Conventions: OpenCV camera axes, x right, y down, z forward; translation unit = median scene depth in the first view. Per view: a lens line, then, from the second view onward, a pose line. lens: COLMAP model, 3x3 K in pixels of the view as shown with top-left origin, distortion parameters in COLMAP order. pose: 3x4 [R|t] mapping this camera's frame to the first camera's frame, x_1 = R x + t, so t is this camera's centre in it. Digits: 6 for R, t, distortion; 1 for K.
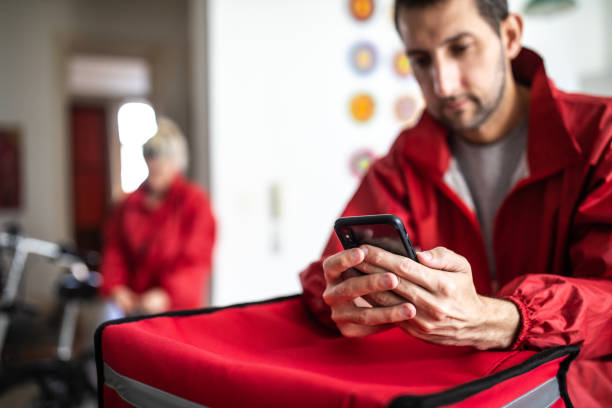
lens RADIAL K [[548.7, 0, 306.2], [0, 548.7, 186.9], [0, 0, 1]] dist [-0.012961, -0.014832]
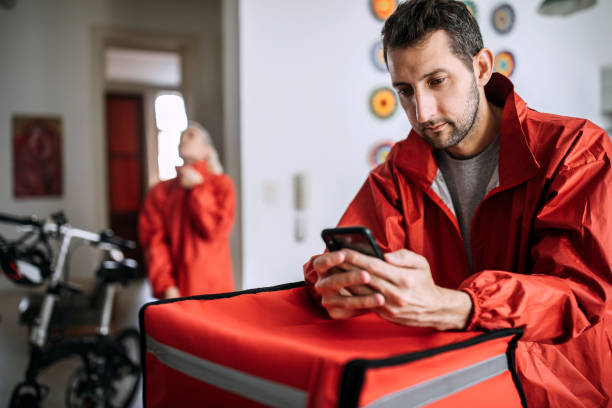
lens RADIAL K [[548.7, 0, 306.2], [0, 548.7, 186.9], [0, 0, 1]] dist [-0.012961, -0.014832]
pose [[0.998302, 0.001178, -0.058236, 0.067295], [0.000687, 0.999488, 0.031994, -0.062121], [0.058244, -0.031980, 0.997790, -0.227548]]
